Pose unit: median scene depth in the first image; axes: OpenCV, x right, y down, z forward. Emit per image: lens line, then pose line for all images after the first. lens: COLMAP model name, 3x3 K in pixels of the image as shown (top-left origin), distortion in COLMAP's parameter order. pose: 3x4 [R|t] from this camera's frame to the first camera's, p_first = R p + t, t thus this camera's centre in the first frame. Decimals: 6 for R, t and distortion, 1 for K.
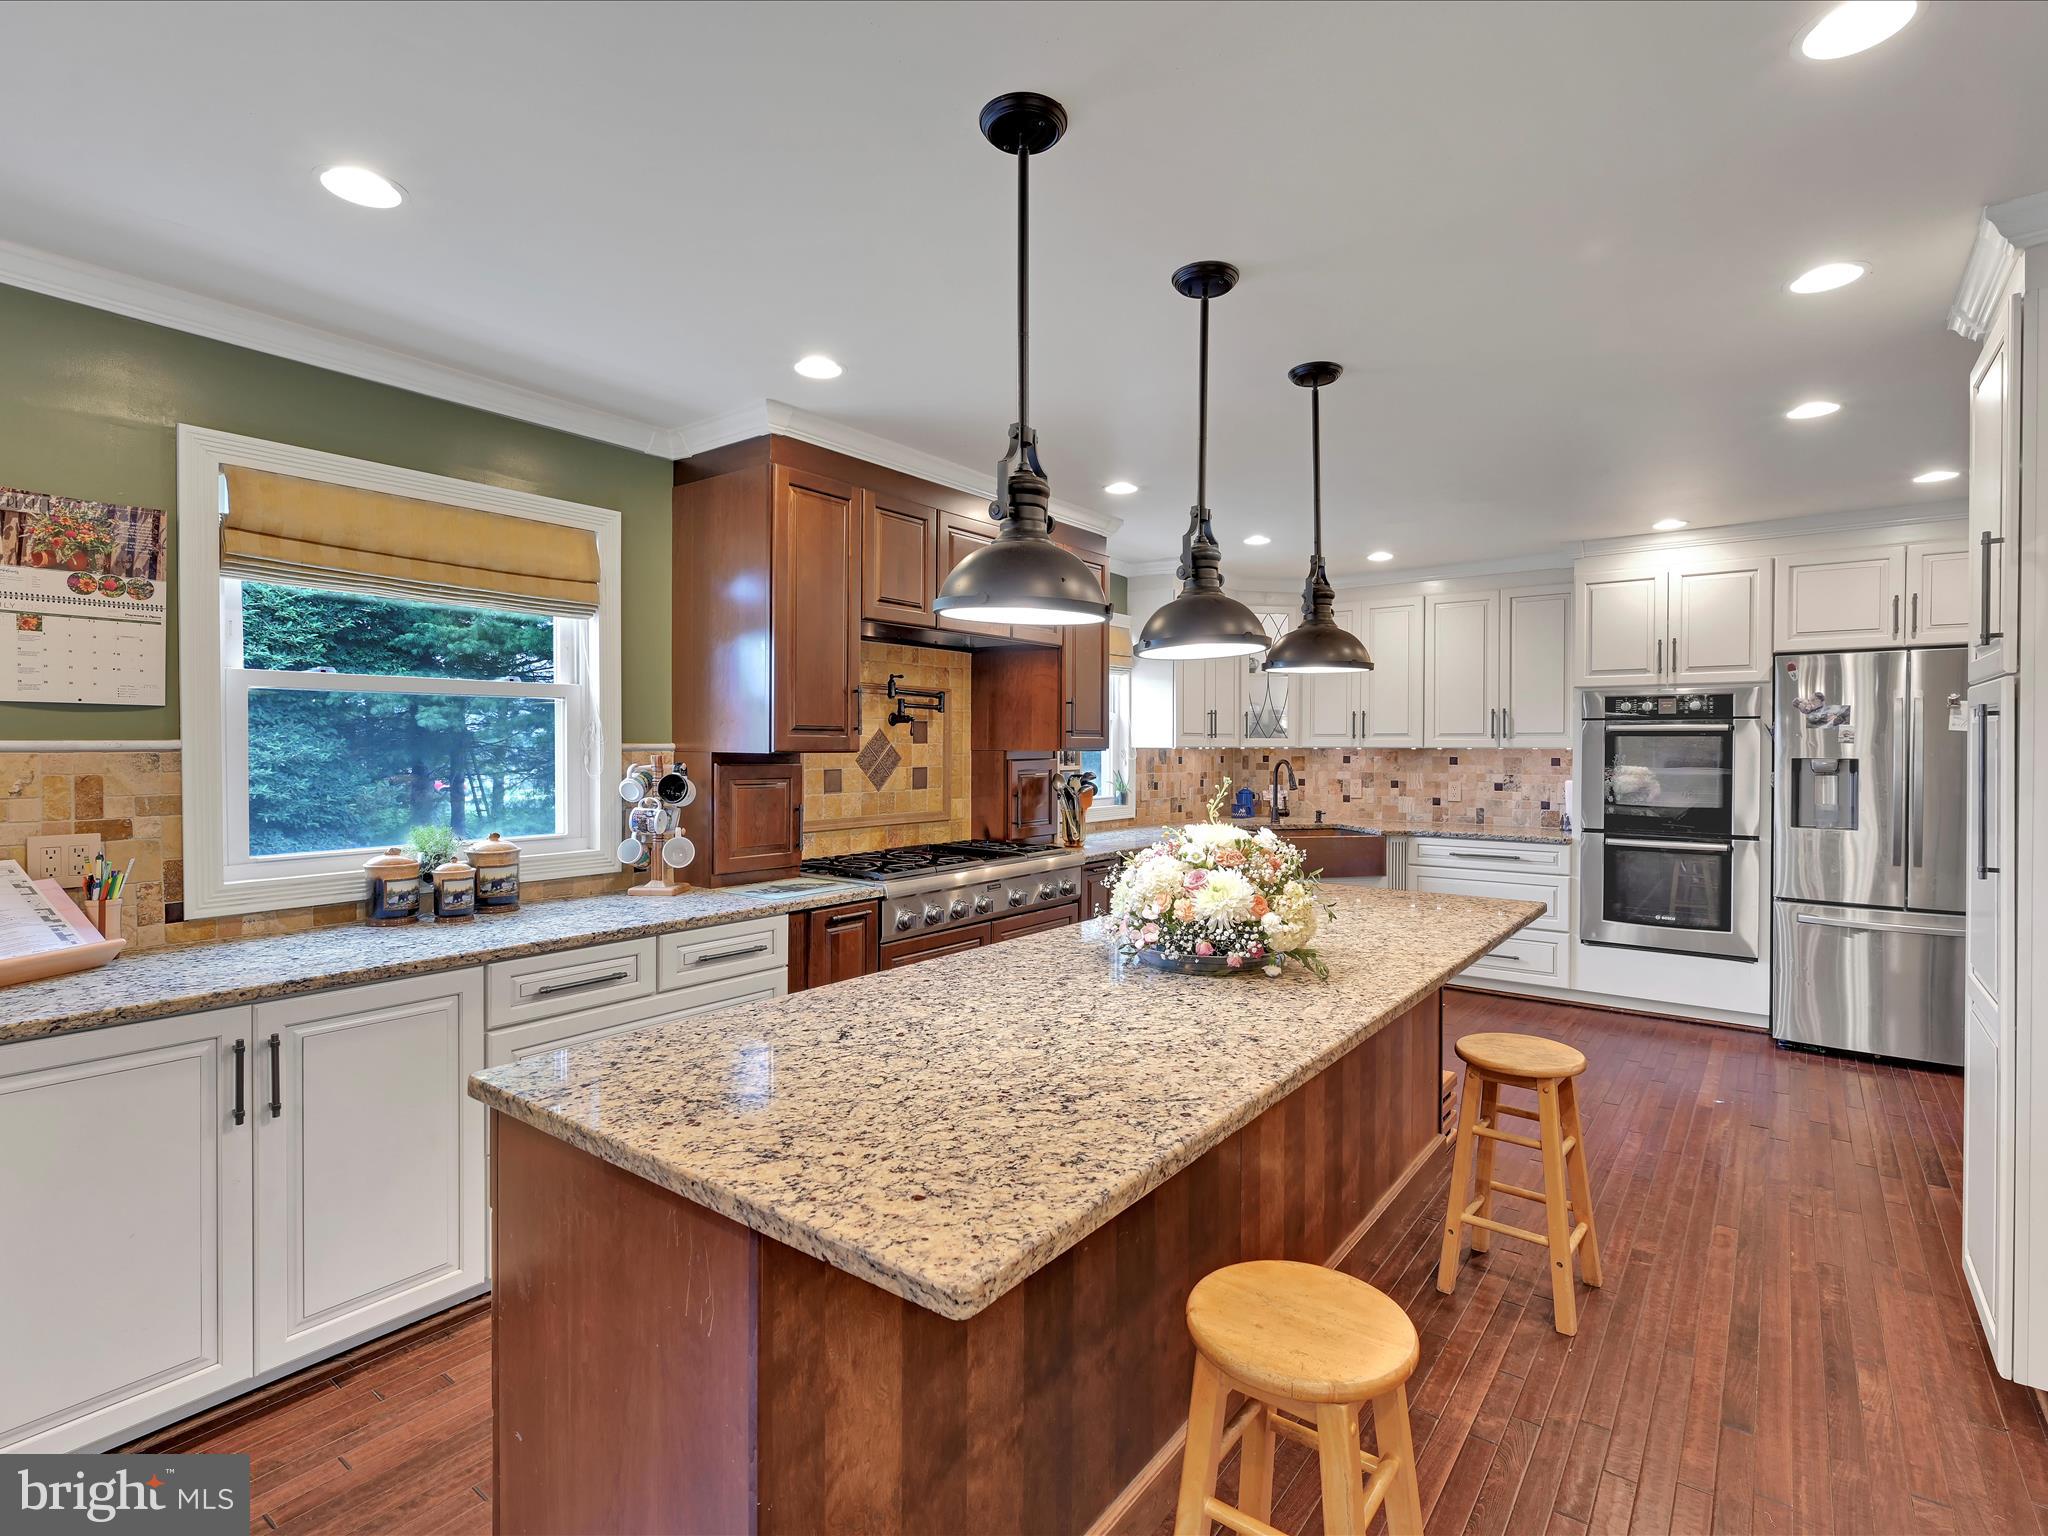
lens RADIAL K [[994.1, 0, 1022.3], [0, 994.1, 766.2], [0, 0, 1]] dist [0.002235, -0.000301]
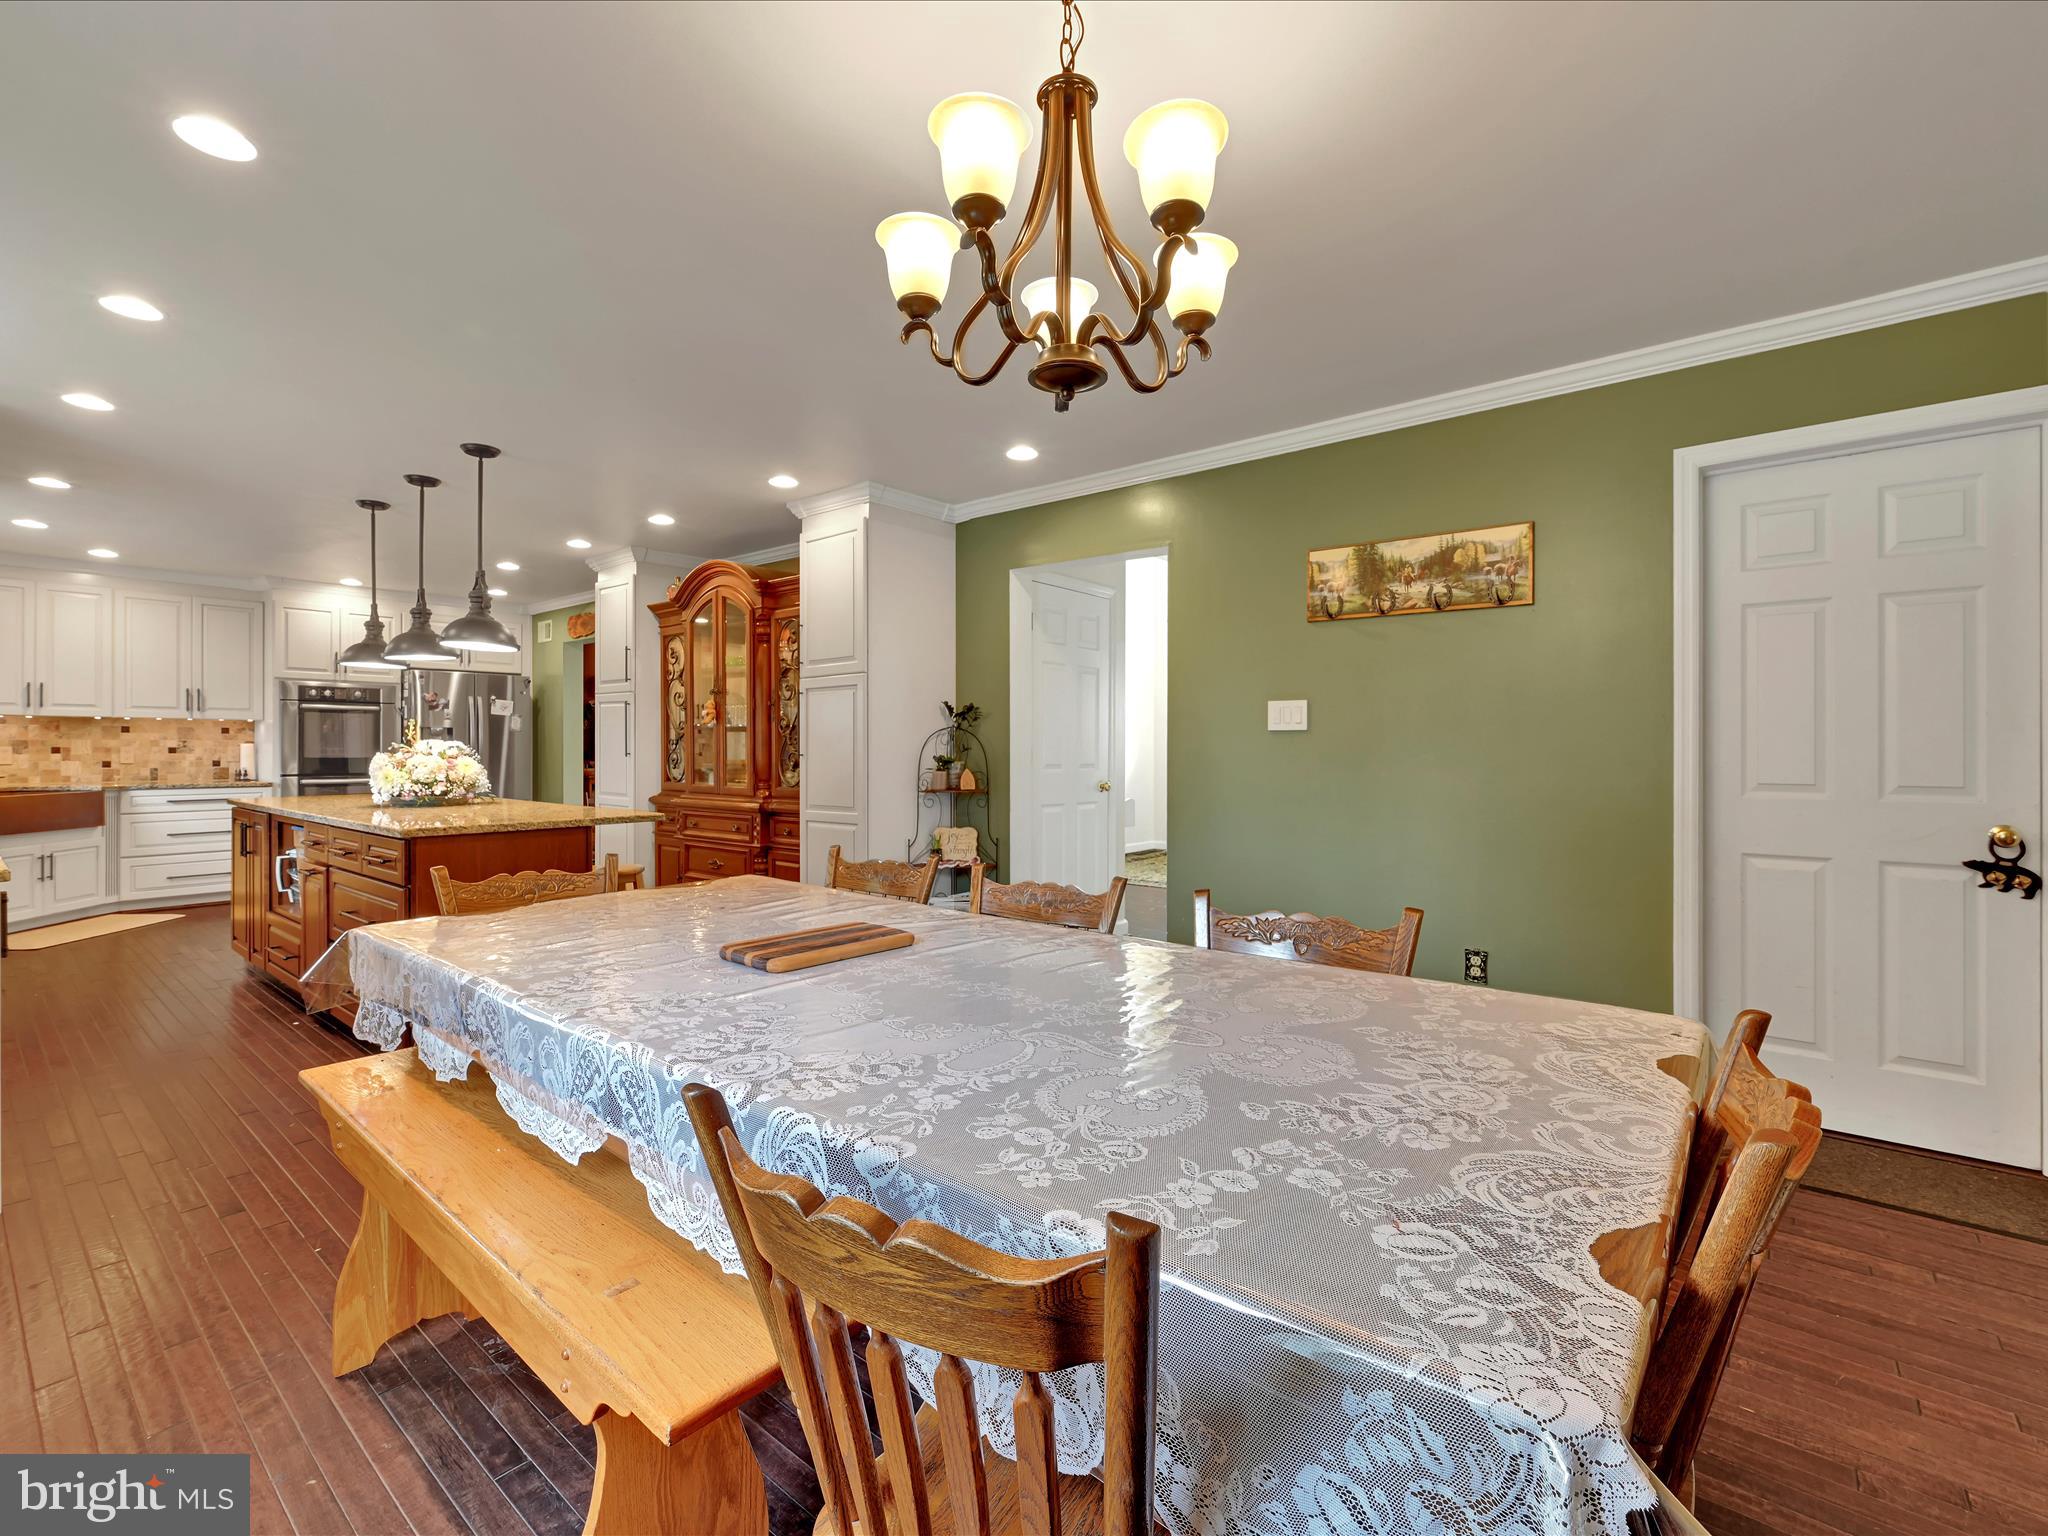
lens RADIAL K [[951.7, 0, 1033.9], [0, 951.7, 749.8], [0, 0, 1]] dist [-0.001252, -0.000030]
pose [[0.053009, -0.003497, 0.998588, -2.231693], [0.017912, 0.999836, 0.002550, 0.123587], [-0.998433, 0.017751, 0.053063, -0.501040]]
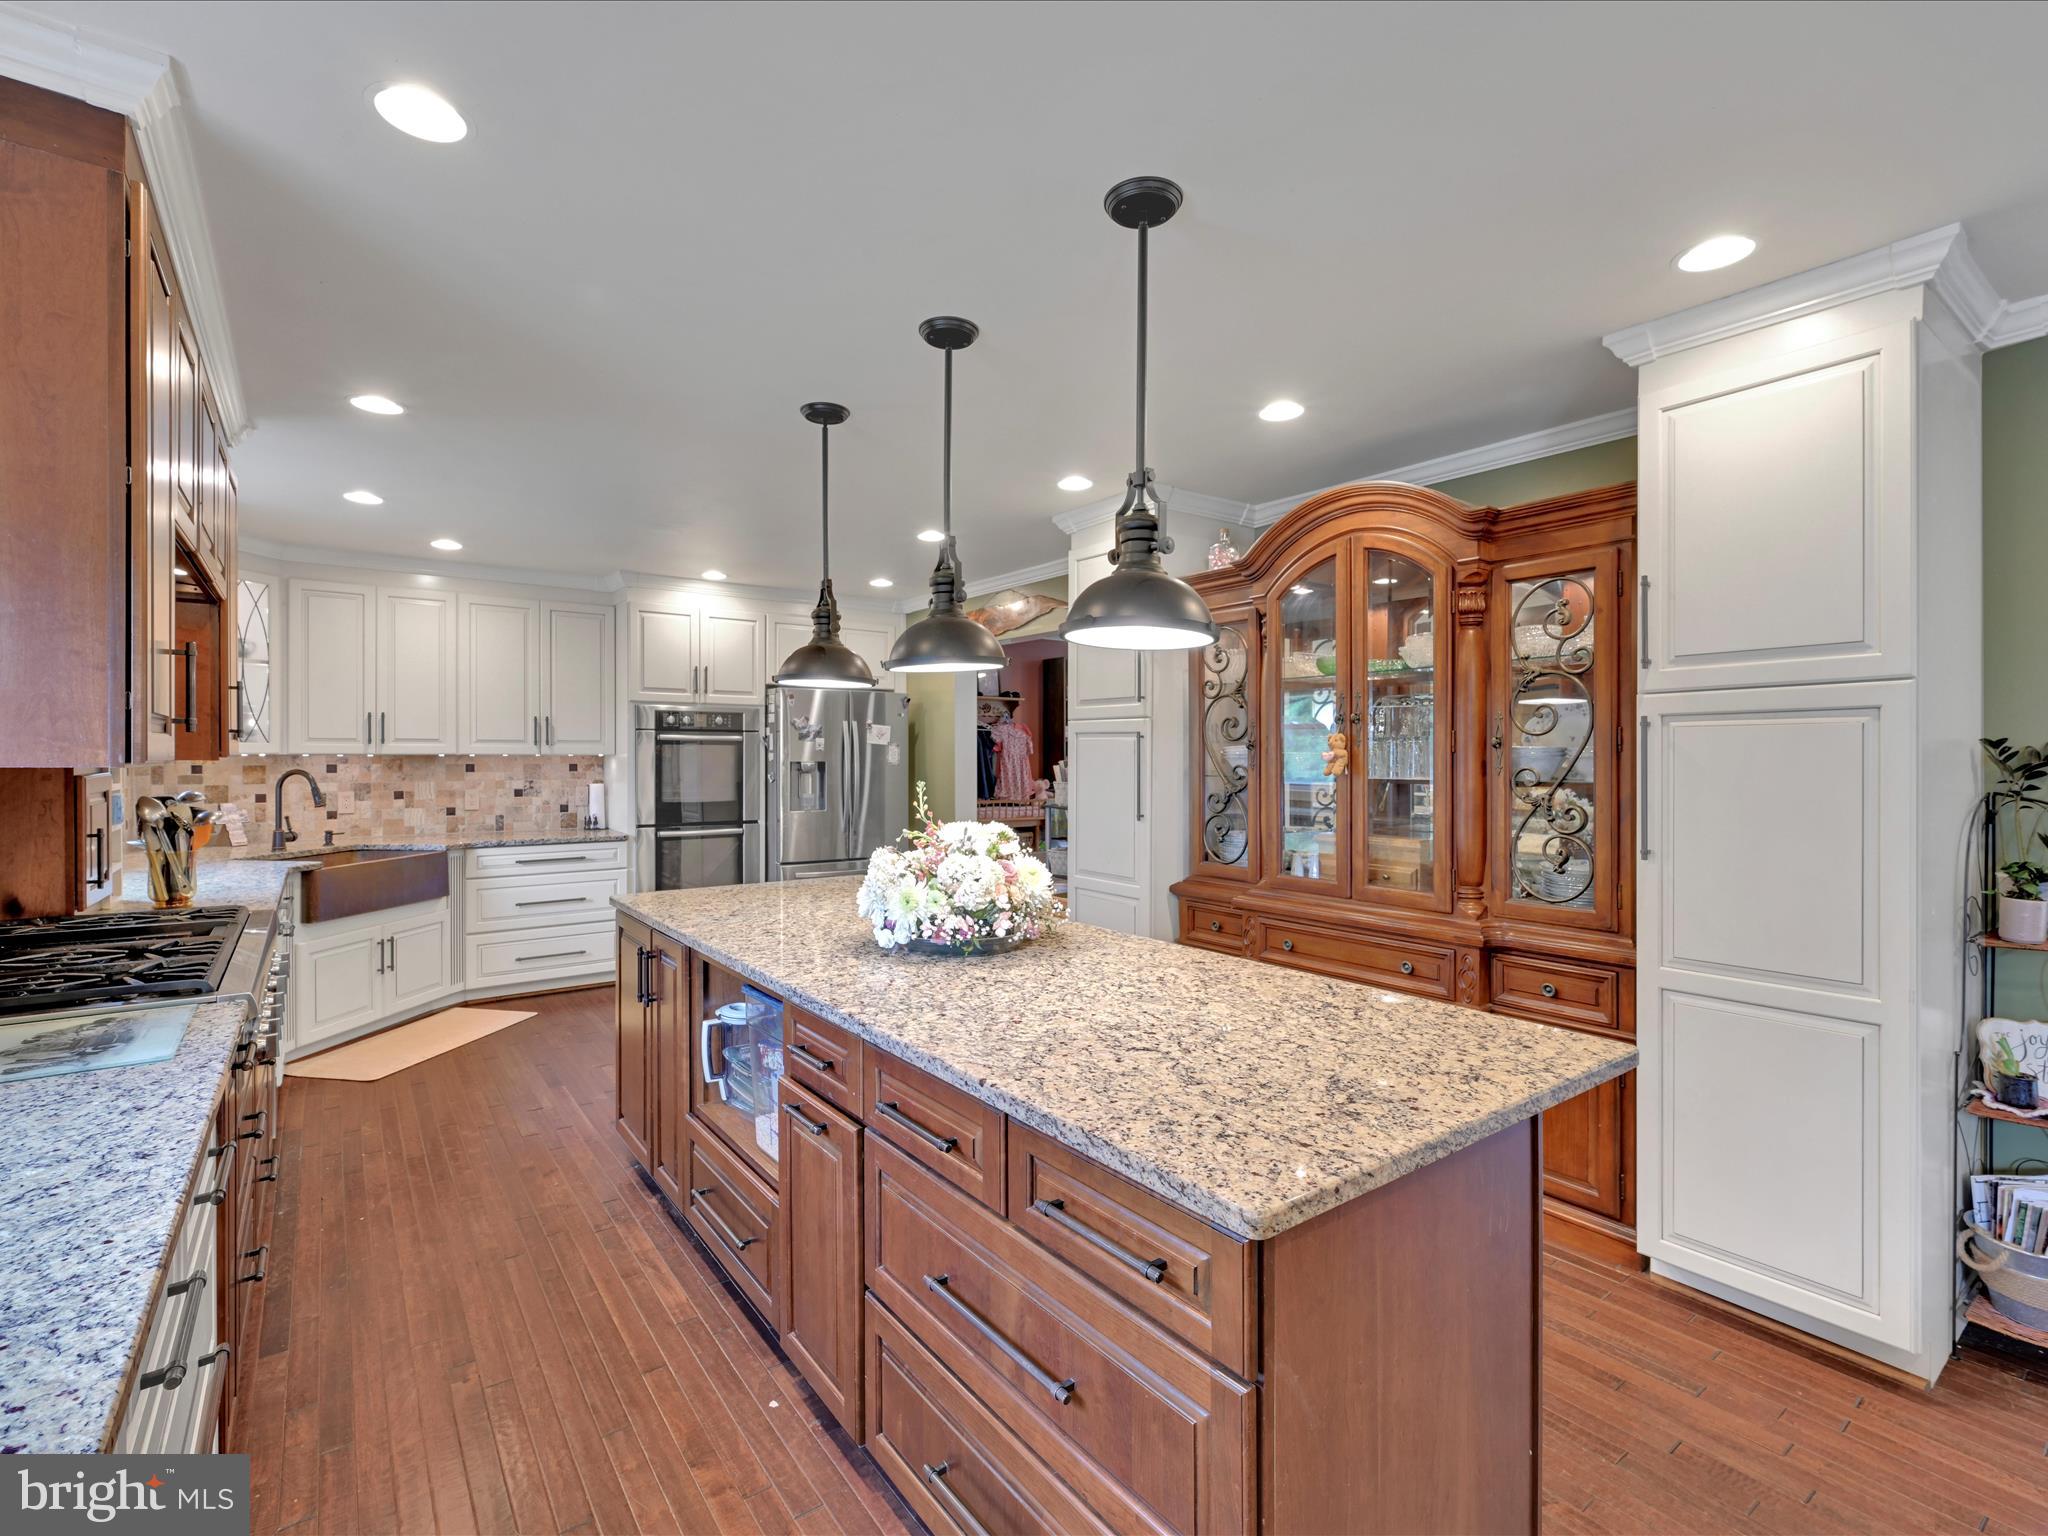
lens RADIAL K [[951.7, 0, 1013.7], [0, 951.7, 758.5], [0, 0, 1]] dist [-0.001252, -0.000030]
pose [[0.285425, -0.006313, 0.958380, -1.041279], [0.019897, 0.999802, 0.000660, -0.016454], [-0.958194, 0.018880, 0.285495, 0.799678]]
